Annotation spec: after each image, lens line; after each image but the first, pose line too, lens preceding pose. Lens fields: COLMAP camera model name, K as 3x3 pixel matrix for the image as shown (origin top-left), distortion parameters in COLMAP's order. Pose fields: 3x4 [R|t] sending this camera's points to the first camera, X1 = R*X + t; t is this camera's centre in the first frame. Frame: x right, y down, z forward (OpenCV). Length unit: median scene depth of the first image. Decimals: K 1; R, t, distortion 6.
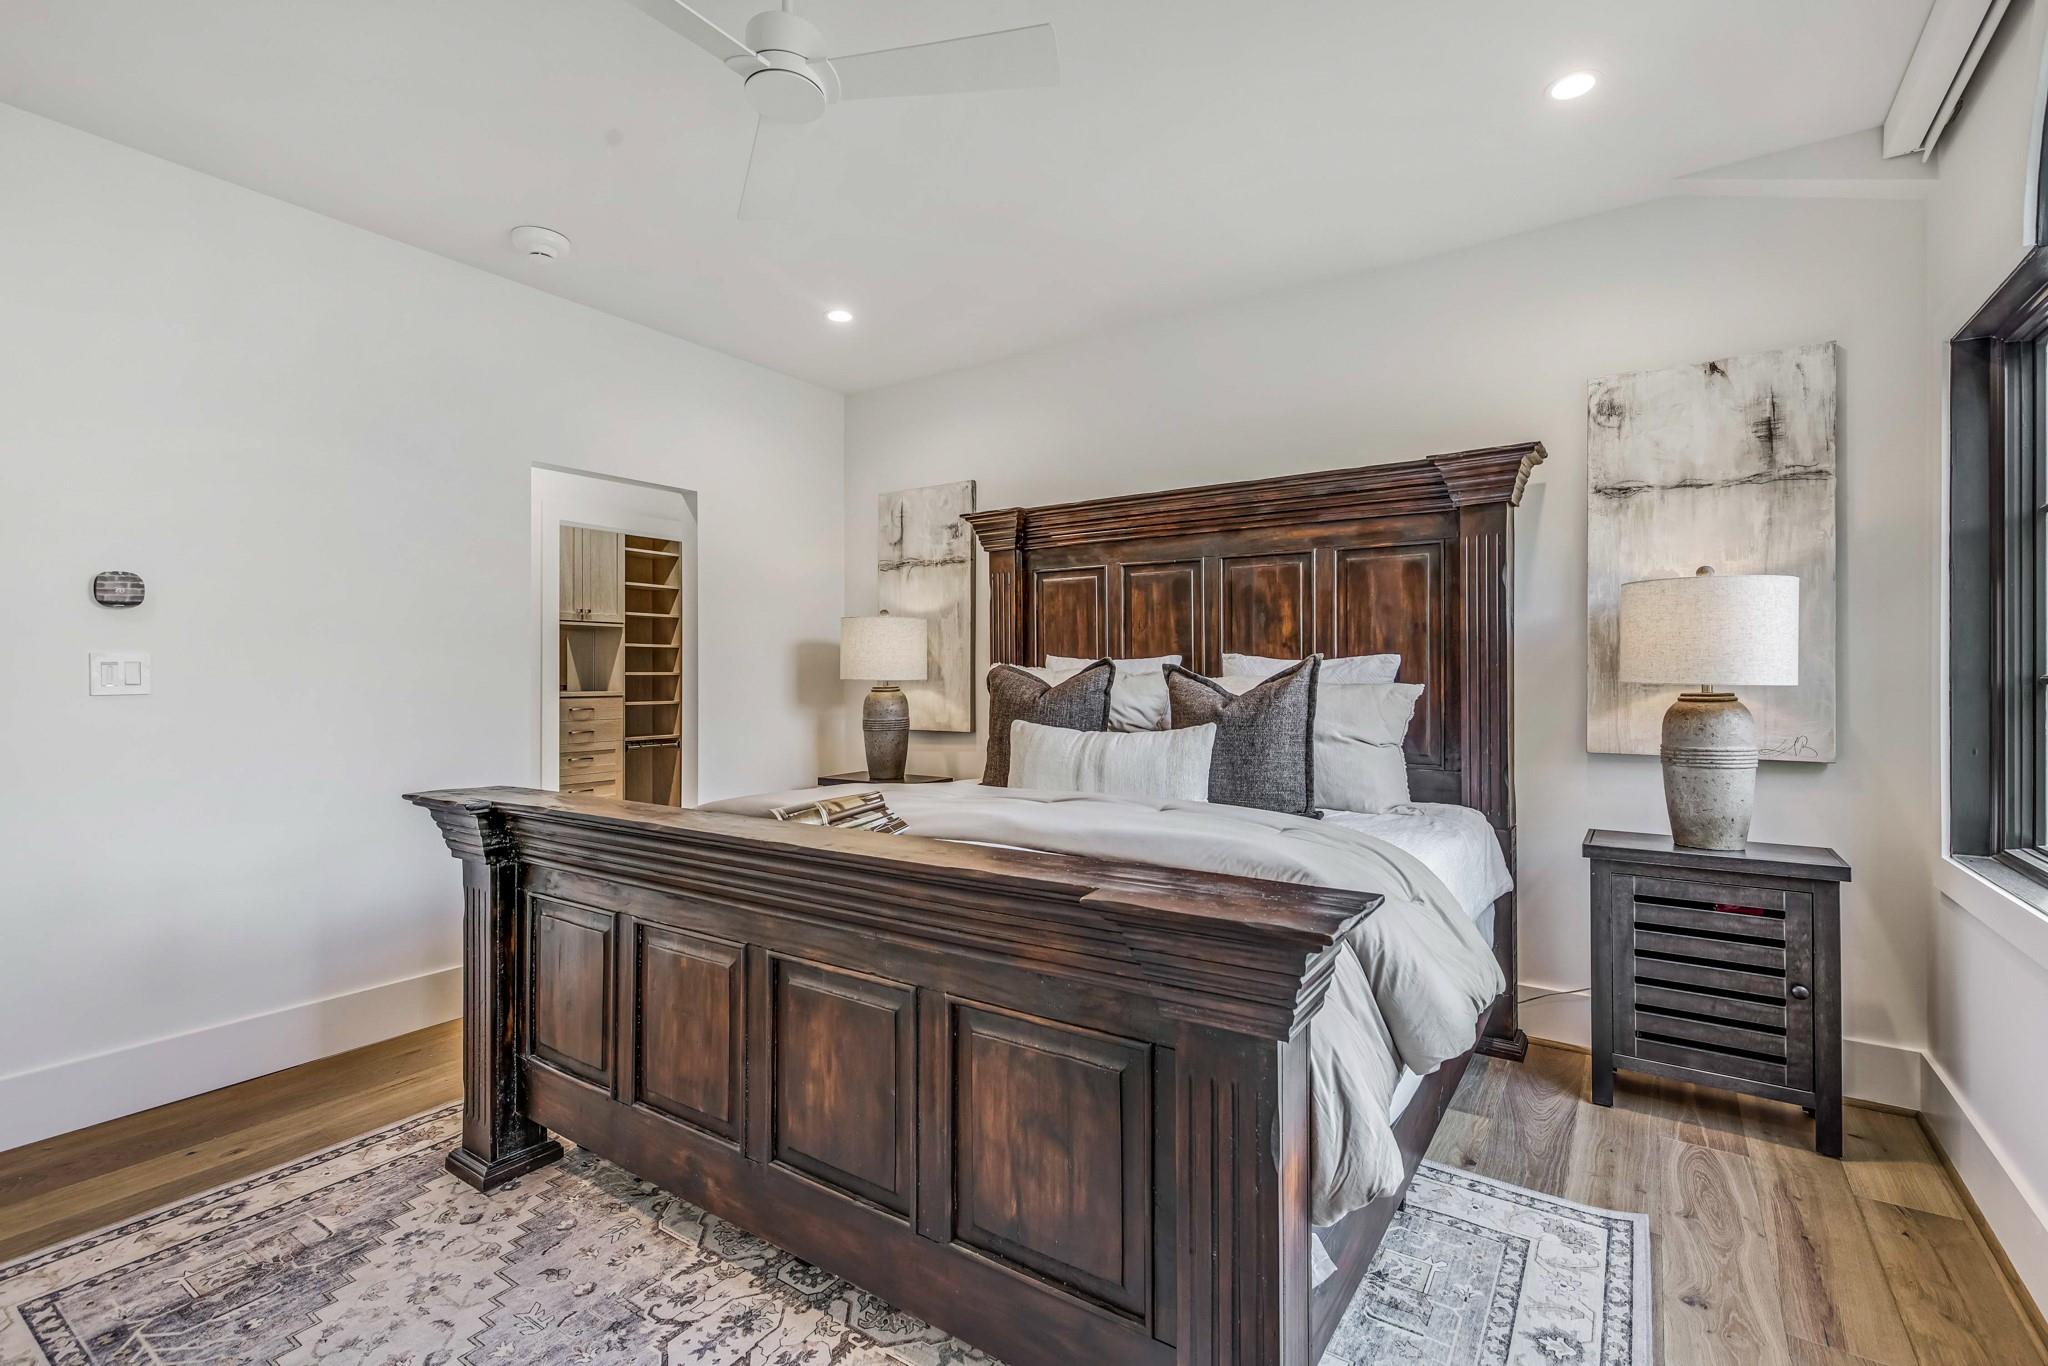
lens RADIAL K [[914.5, 0, 1038.5], [0, 914.5, 674.2], [0, 0, 1]] dist [0.003862, -0.000292]
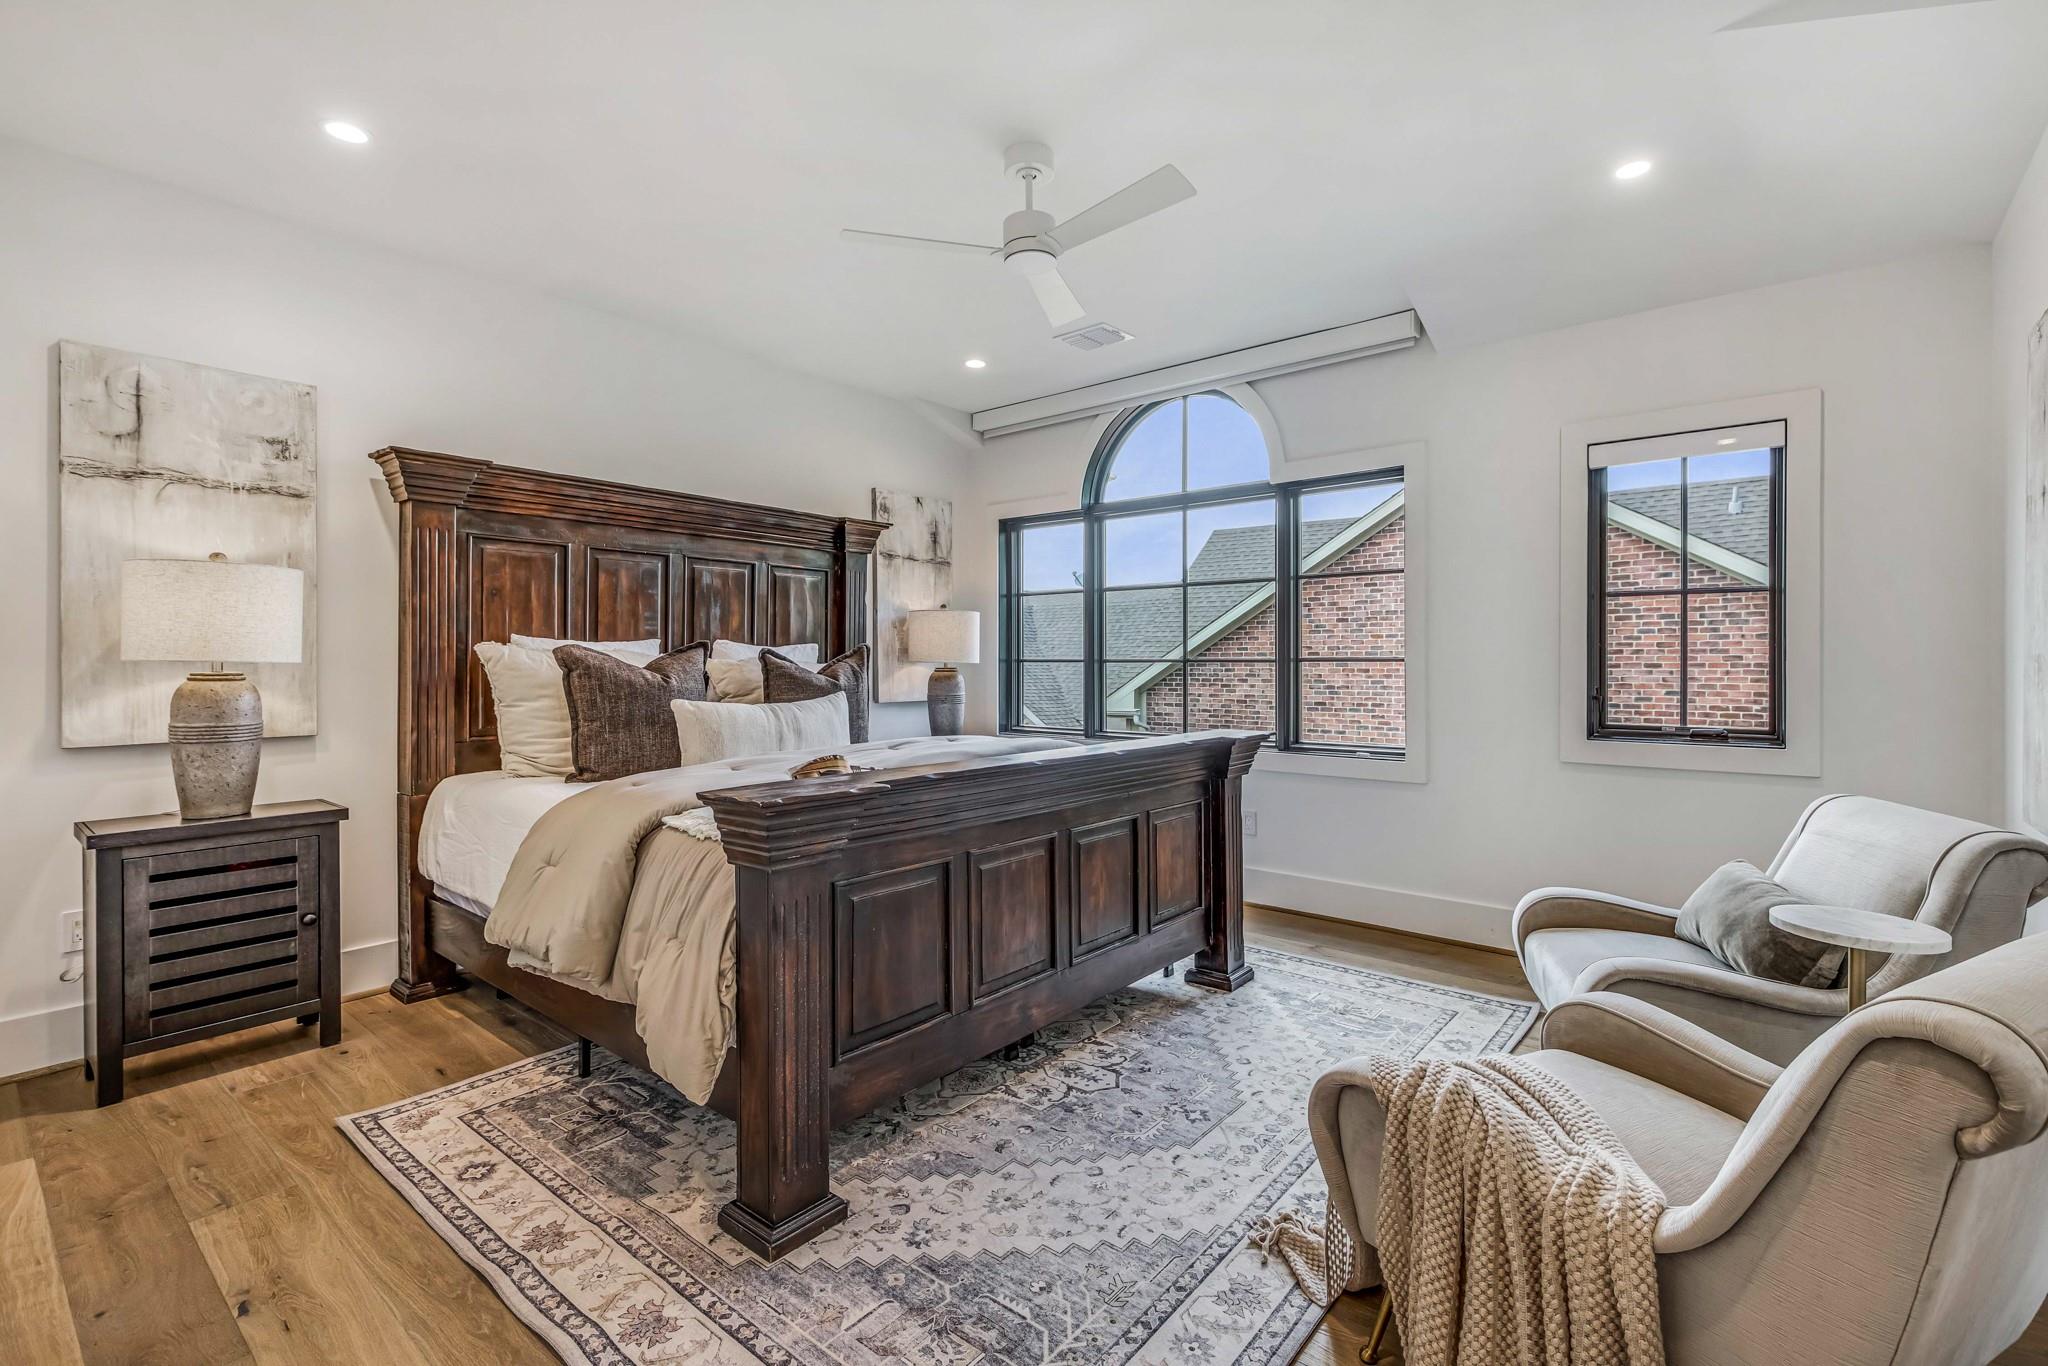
lens RADIAL K [[914.5, 0, 1039.0], [0, 914.5, 671.9], [0, 0, 1]] dist [0.003862, -0.000292]
pose [[0.097266, -0.006679, 0.995236, -1.161091], [0.001098, 0.999978, 0.006604, 0.014744], [-0.995258, 0.000450, 0.097271, 0.563994]]
